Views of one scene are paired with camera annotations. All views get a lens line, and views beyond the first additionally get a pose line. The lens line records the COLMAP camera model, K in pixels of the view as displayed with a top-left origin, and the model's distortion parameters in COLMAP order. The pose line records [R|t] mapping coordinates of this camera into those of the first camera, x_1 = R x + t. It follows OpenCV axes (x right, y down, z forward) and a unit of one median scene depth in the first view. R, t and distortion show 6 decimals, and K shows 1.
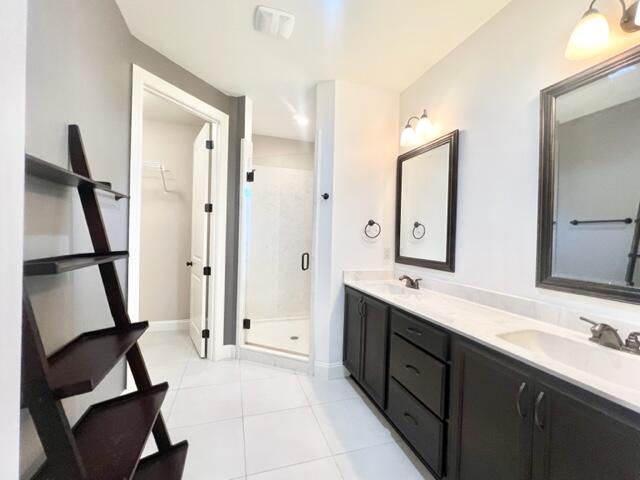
lens RADIAL K [[272.1, 0, 319.2], [0, 272.1, 238.7], [0, 0, 1]] dist [-0.001500, -0.000253]
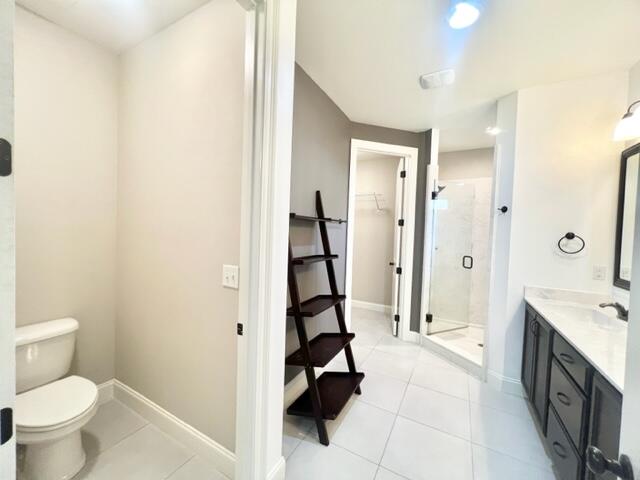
lens RADIAL K [[255.9, 0, 321.3], [0, 255.9, 239.1], [0, 0, 1]] dist [0.001060, 0.000047]
pose [[0.691937, 0.019784, -0.721686, 0.235081], [-0.023043, 0.999720, 0.005313, -0.034755], [0.721590, 0.012953, 0.692200, -0.140730]]
